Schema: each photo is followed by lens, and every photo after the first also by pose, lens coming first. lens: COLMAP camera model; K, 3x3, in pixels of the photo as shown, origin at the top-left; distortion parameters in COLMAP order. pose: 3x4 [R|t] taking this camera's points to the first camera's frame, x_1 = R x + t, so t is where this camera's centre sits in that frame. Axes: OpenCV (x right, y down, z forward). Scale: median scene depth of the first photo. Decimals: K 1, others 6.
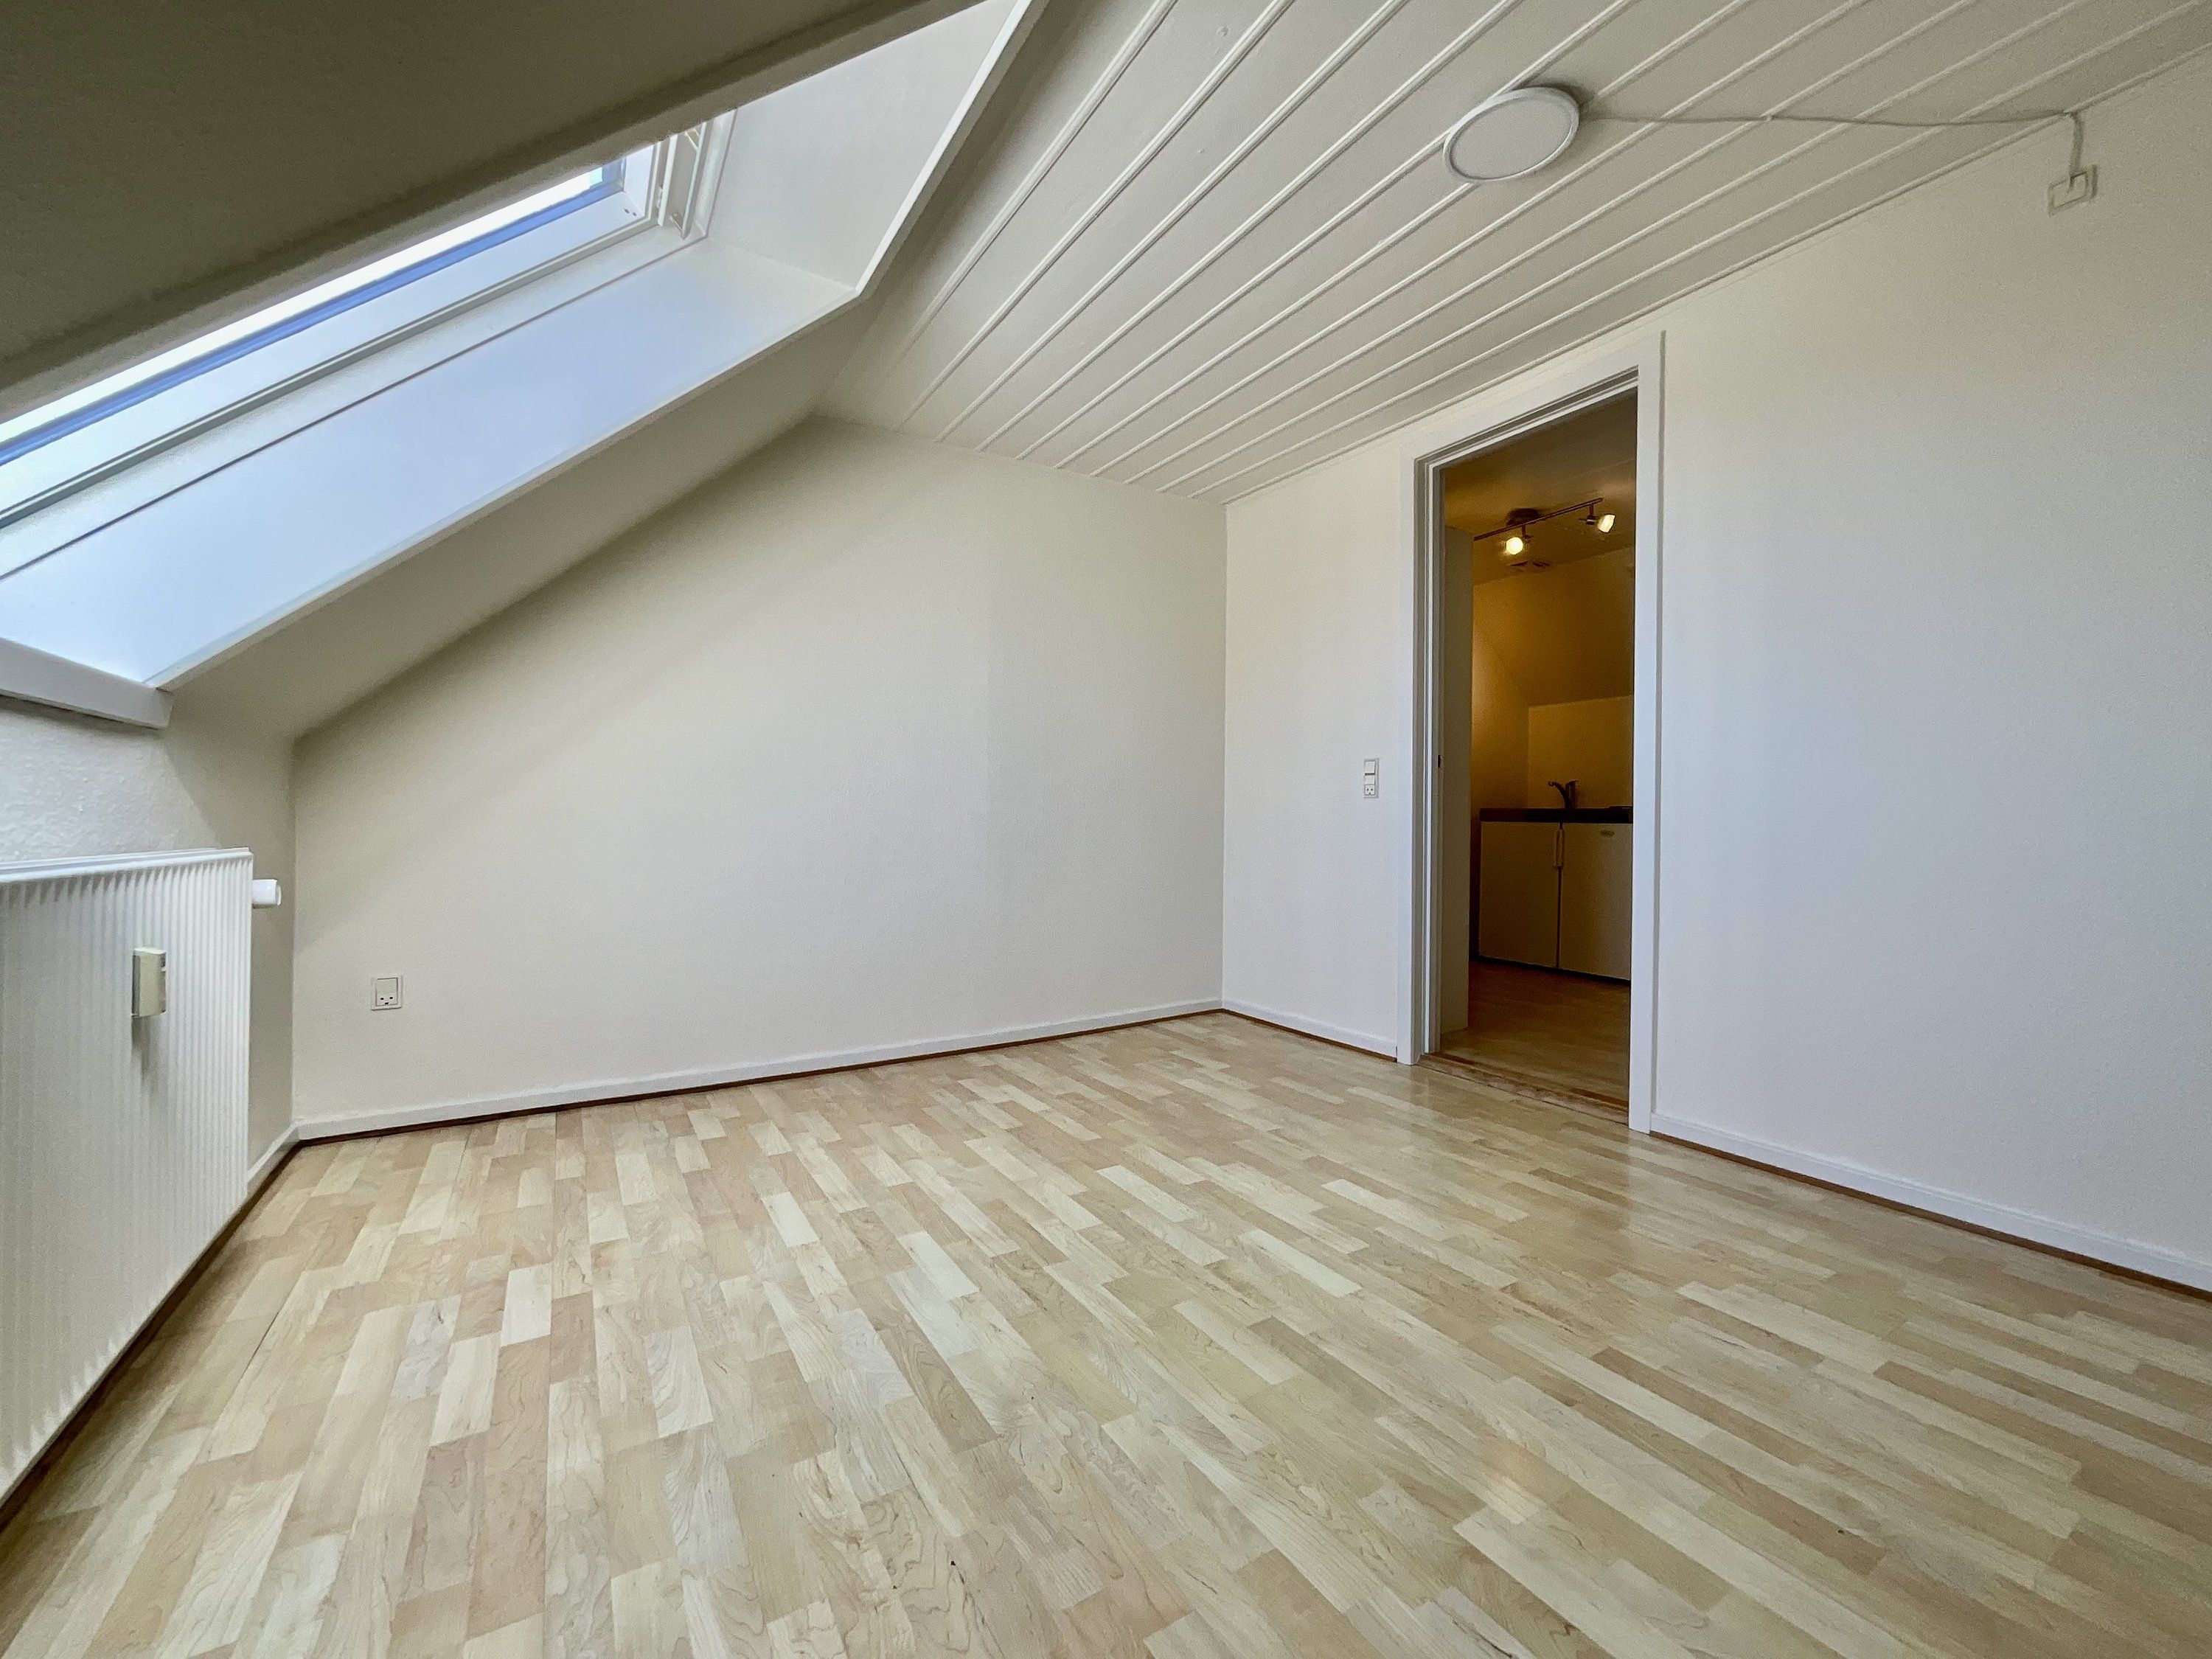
lens RADIAL K [[893.5, 0, 1111.0], [0, 893.5, 823.8], [0, 0, 1]] dist [-0.001327, 0.000732]
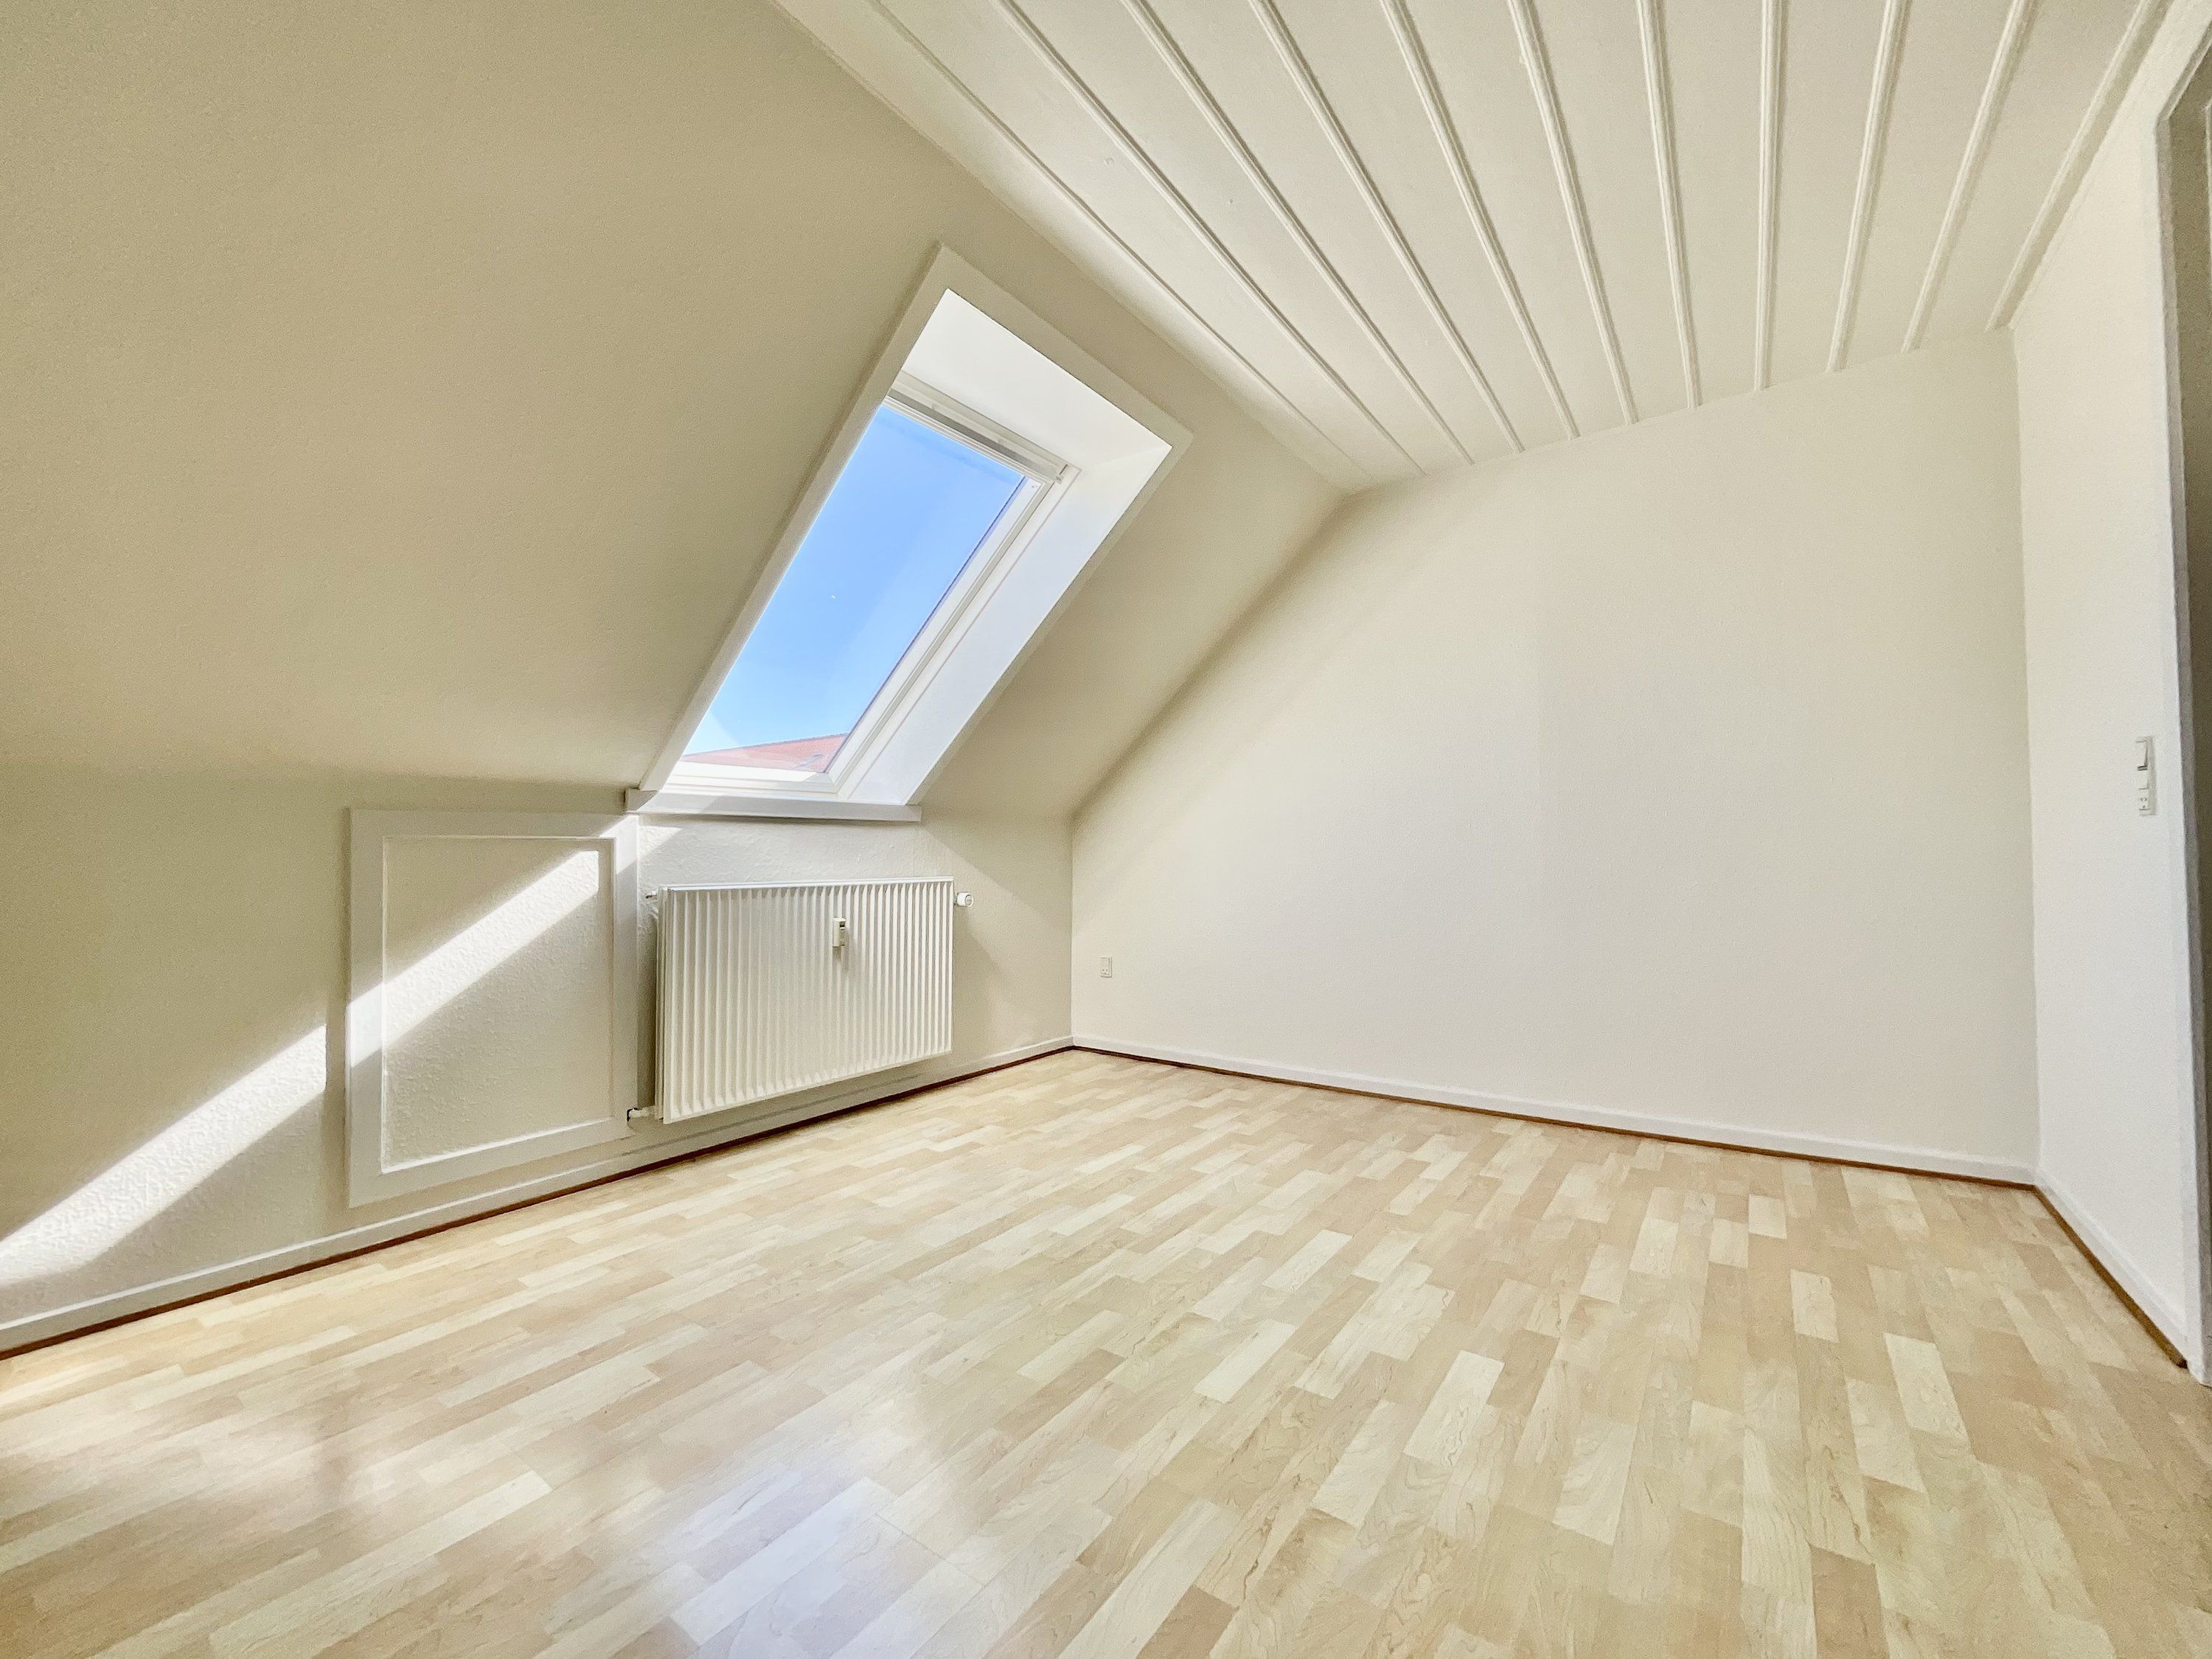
lens RADIAL K [[893.5, 0, 1112.4], [0, 893.5, 828.7], [0, 0, 1]] dist [-0.001327, 0.000732]
pose [[0.381271, -0.034816, -0.923808, 0.816903], [0.008085, 0.999378, -0.034327, -0.013767], [0.924428, 0.005619, 0.381315, 0.424986]]
